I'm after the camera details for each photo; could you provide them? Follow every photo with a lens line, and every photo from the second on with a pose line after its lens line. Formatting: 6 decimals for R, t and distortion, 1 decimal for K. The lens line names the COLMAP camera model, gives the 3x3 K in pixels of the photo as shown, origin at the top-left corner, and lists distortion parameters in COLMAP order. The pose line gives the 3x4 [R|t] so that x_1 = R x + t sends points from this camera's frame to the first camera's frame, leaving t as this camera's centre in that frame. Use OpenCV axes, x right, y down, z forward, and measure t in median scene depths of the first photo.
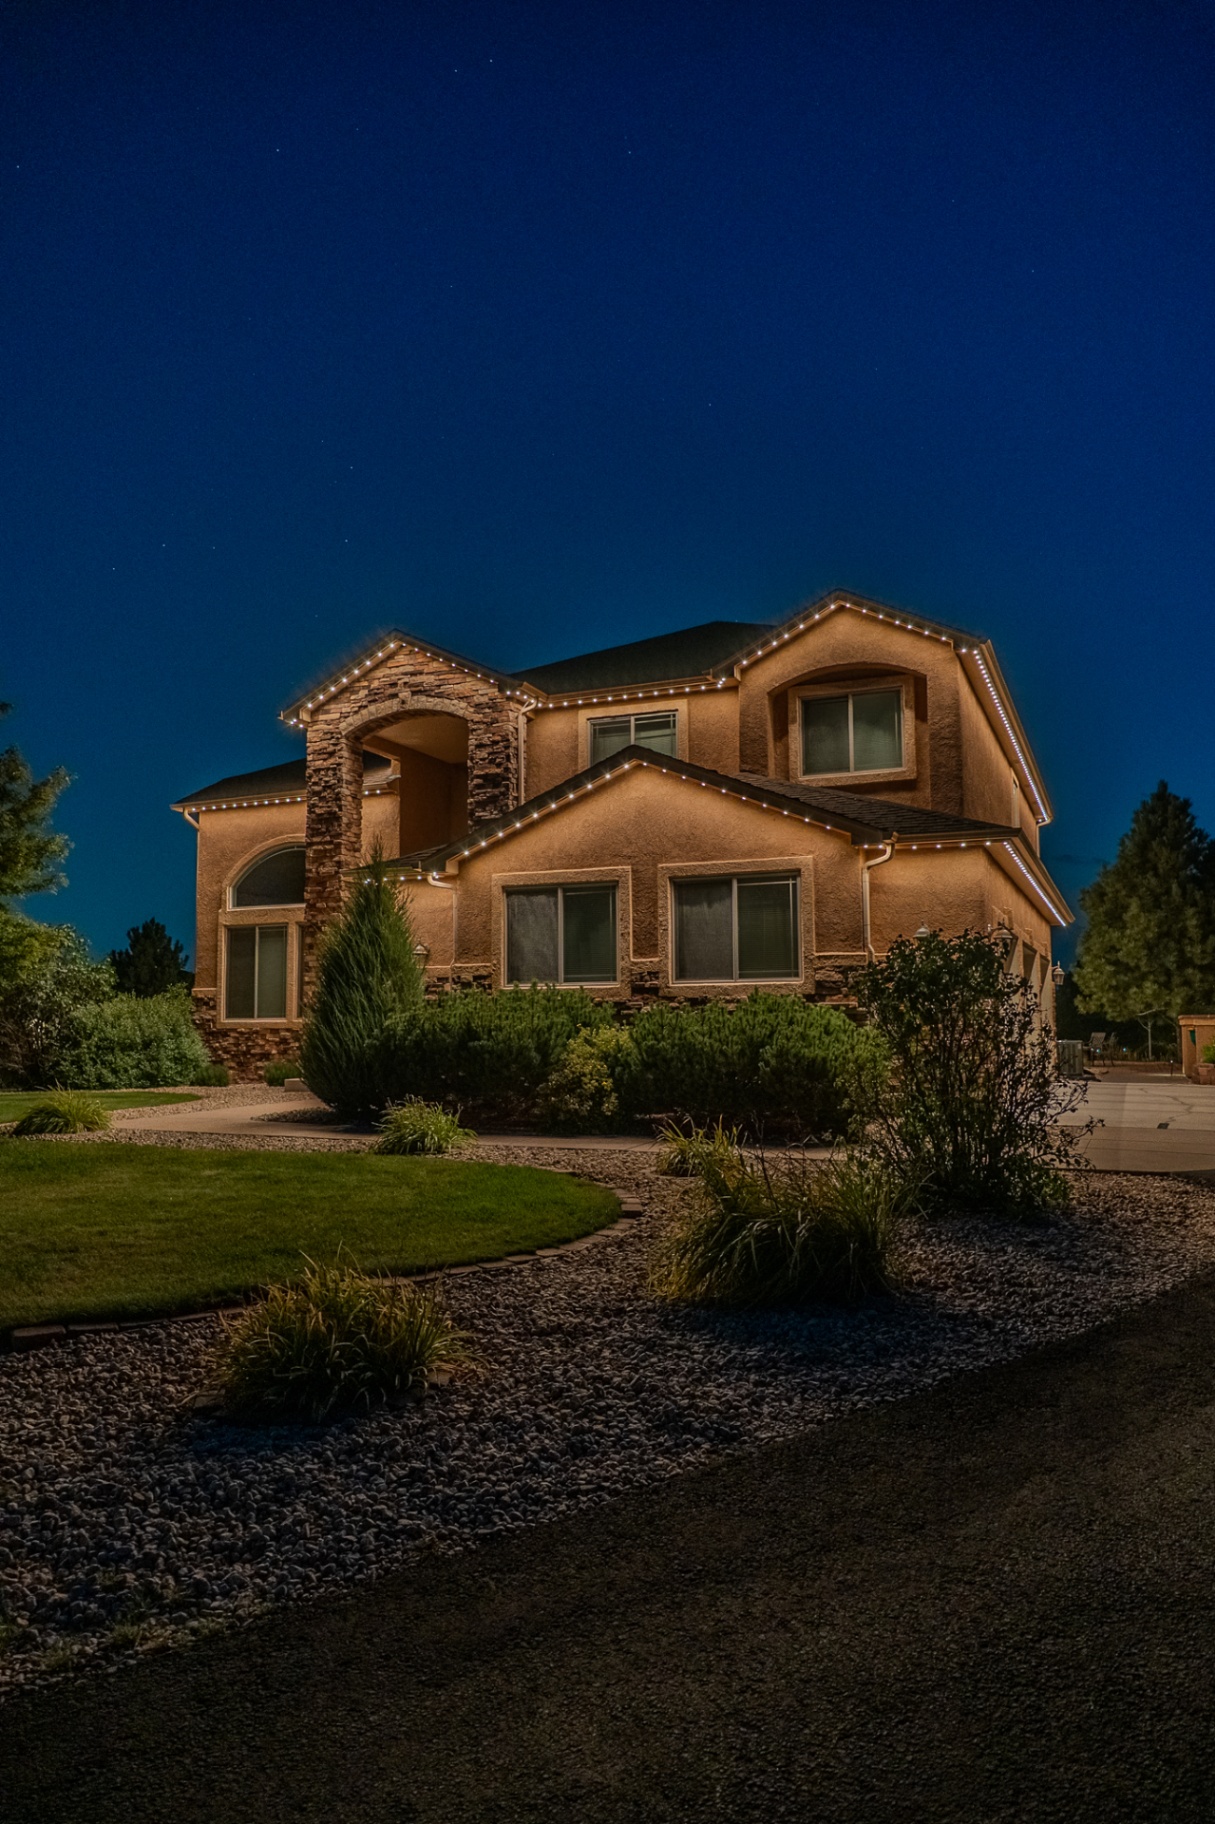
lens RADIAL K [[1252.7, 0, 599.9], [0, 1252.7, 903.9], [0, 0, 1]] dist [-0.029059, 0.001621]
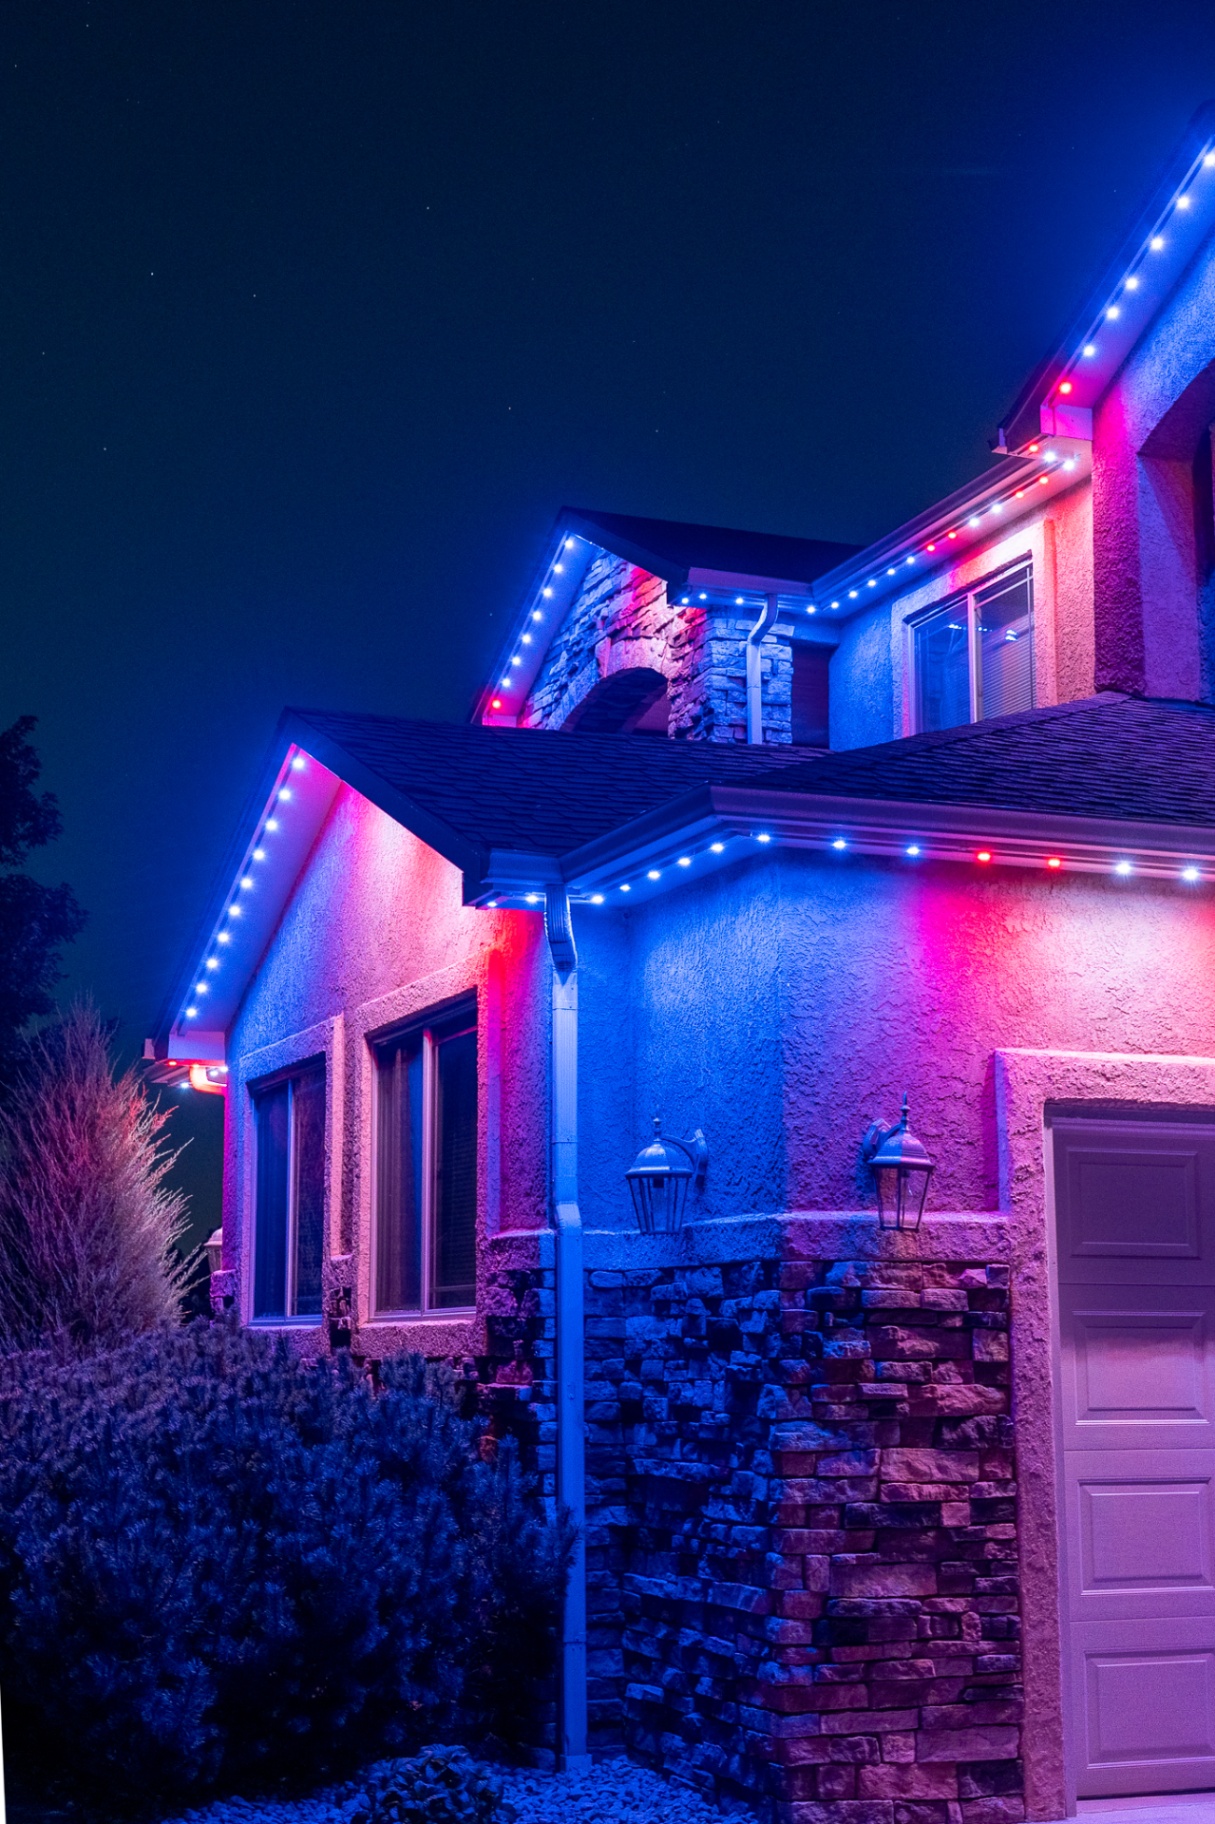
lens RADIAL K [[2513.7, 0, 596.7], [0, 2513.7, 914.6], [0, 0, 1]] dist [0.001956, 0.000000]
pose [[0.704539, -0.114533, -0.700363, 0.481310], [0.065688, 0.993179, -0.096338, 0.014927], [0.706619, 0.021869, 0.707256, 0.384262]]
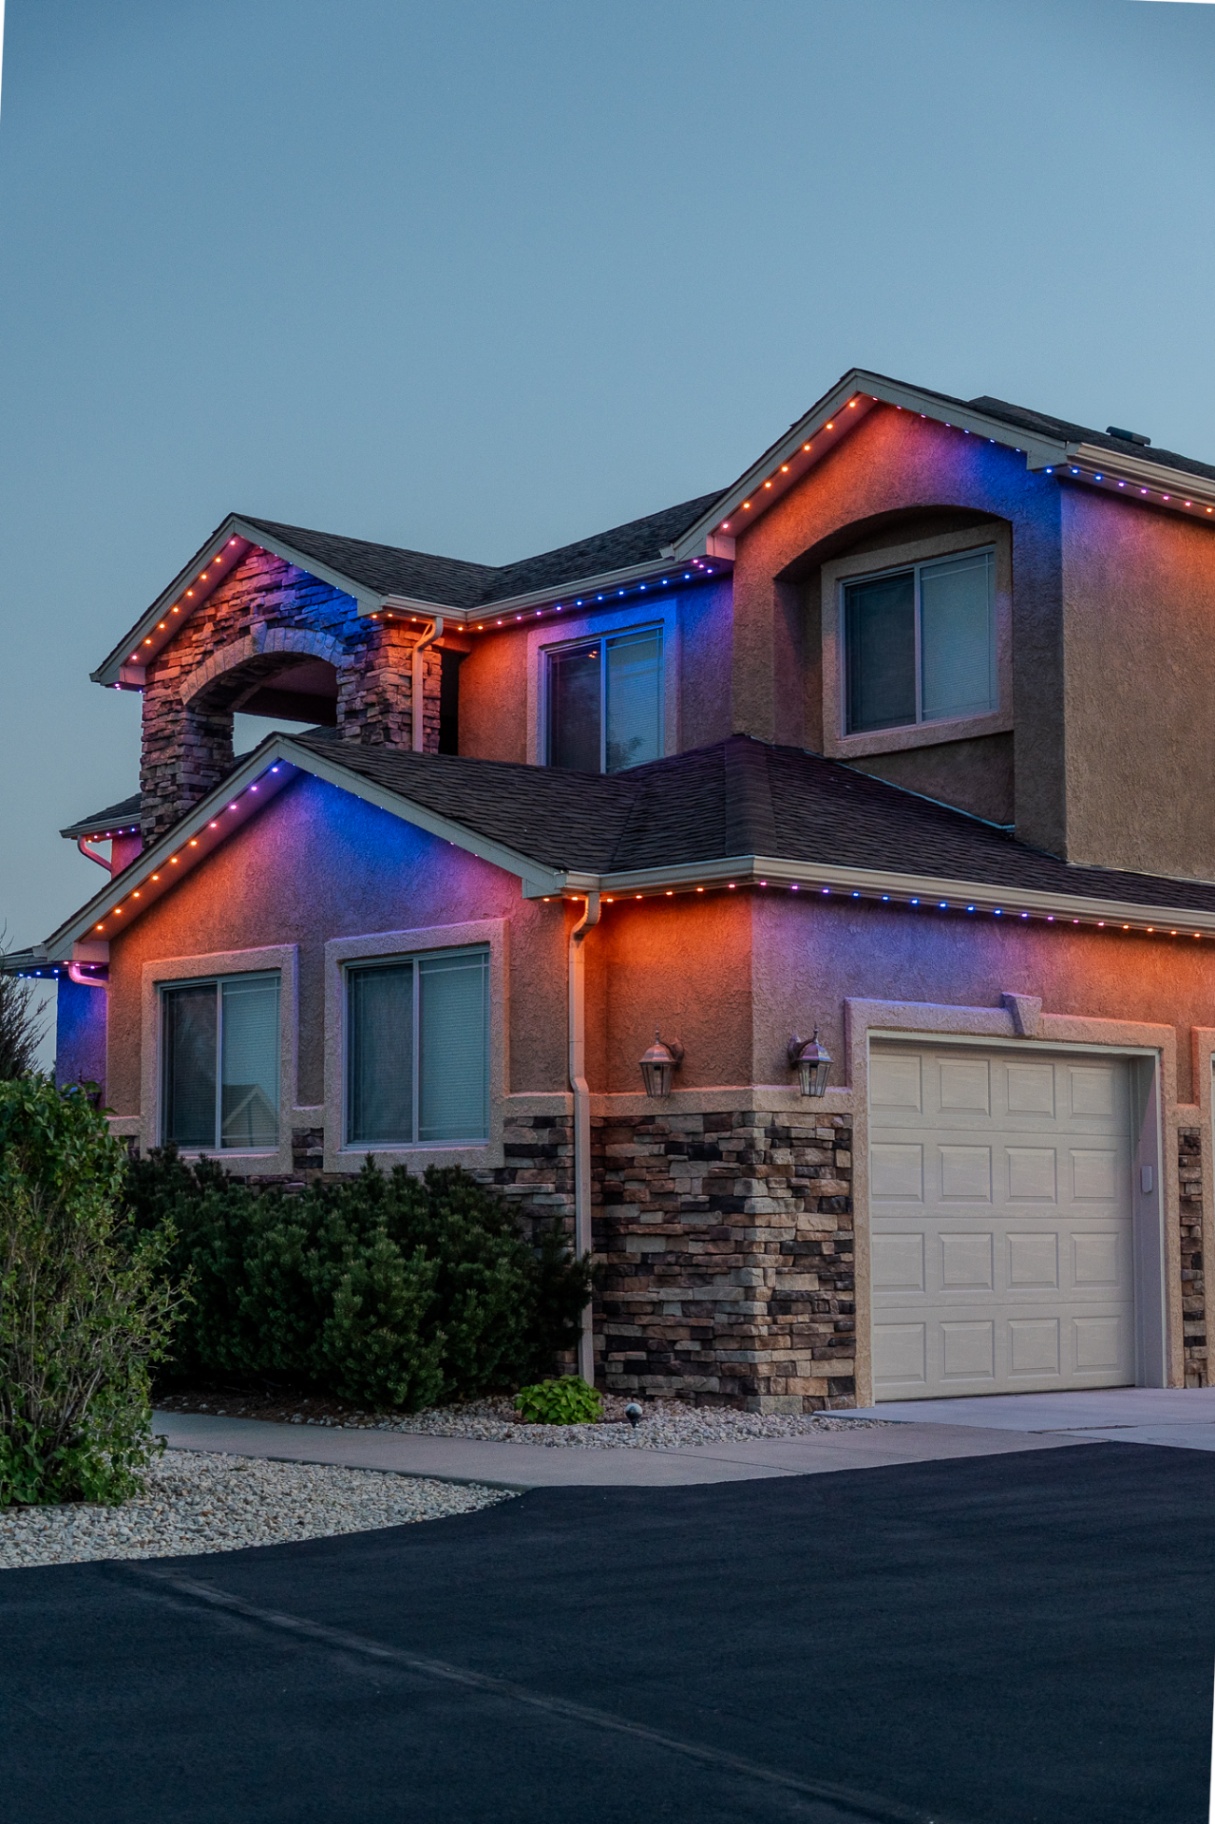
lens RADIAL K [[2779.1, 0, 613.1], [0, 2779.1, 906.7], [0, 0, 1]] dist [-0.008954, 0.000000]
pose [[0.913125, -0.041461, -0.405566, 0.511162], [0.036443, 0.999134, -0.020091, -0.012277], [0.406047, 0.003566, 0.913845, -0.074271]]
